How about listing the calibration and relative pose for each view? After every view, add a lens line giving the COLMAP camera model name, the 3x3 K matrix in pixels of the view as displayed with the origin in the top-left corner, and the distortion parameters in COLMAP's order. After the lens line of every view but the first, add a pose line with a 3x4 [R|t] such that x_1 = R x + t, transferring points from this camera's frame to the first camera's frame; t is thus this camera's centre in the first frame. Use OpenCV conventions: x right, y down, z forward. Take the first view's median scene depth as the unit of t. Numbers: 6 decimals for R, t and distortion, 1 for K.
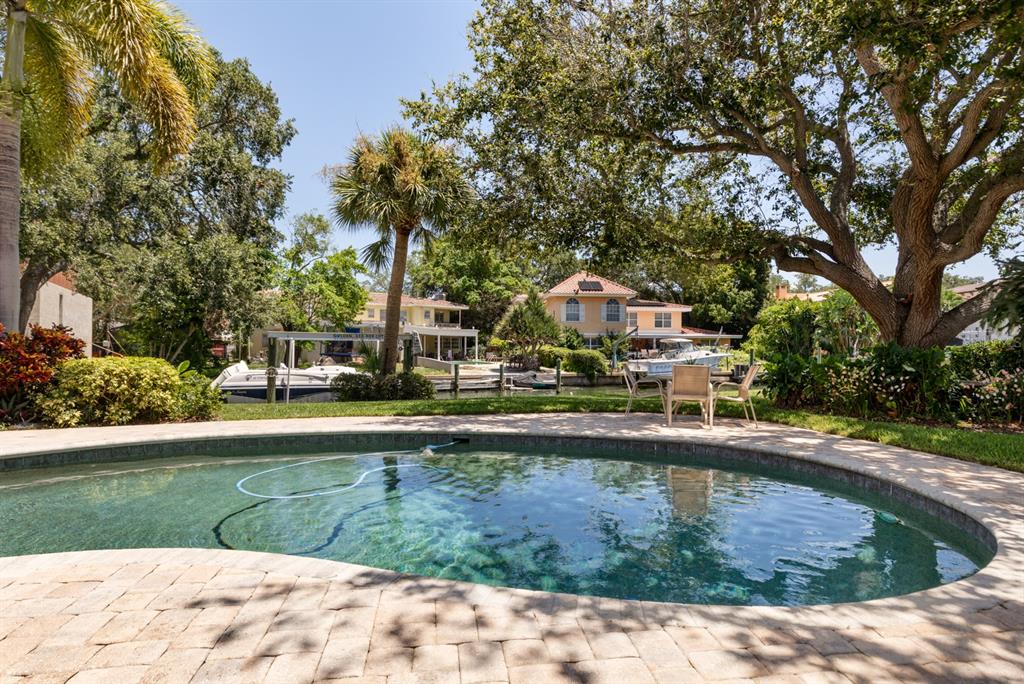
lens RADIAL K [[548.1, 0, 512.5], [0, 548.1, 345.7], [0, 0, 1]] dist [-0.003753, -0.000234]
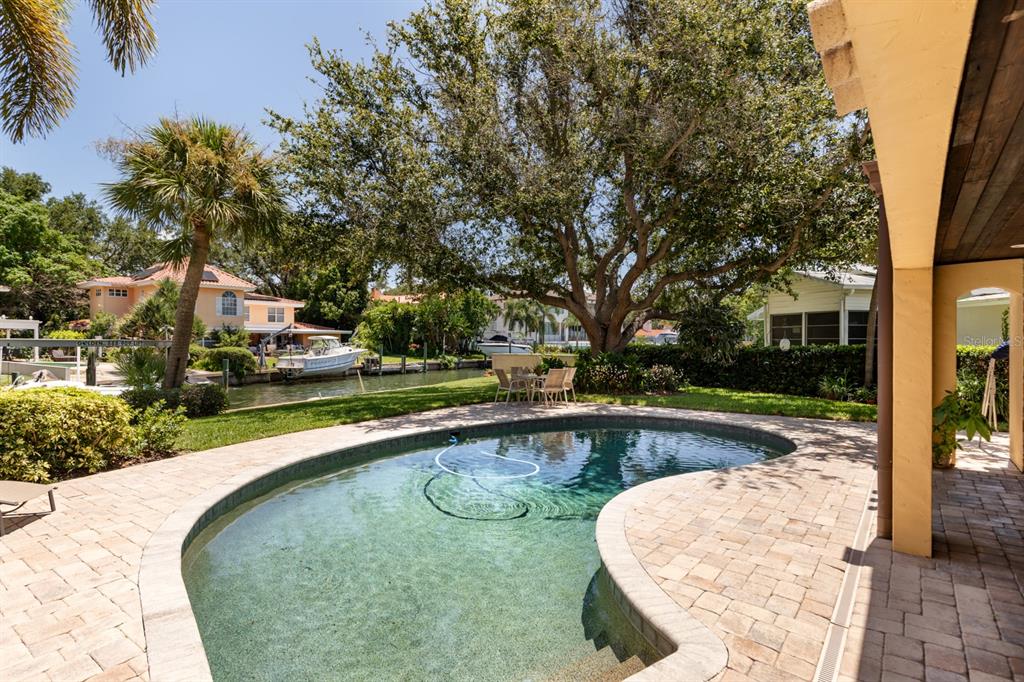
lens RADIAL K [[548.1, 0, 507.6], [0, 548.1, 339.3], [0, 0, 1]] dist [-0.003753, -0.000234]
pose [[0.697380, -0.001344, 0.716700, -0.169666], [-0.003946, 0.999976, 0.005714, -0.010902], [-0.716690, -0.006813, 0.697358, -0.000287]]
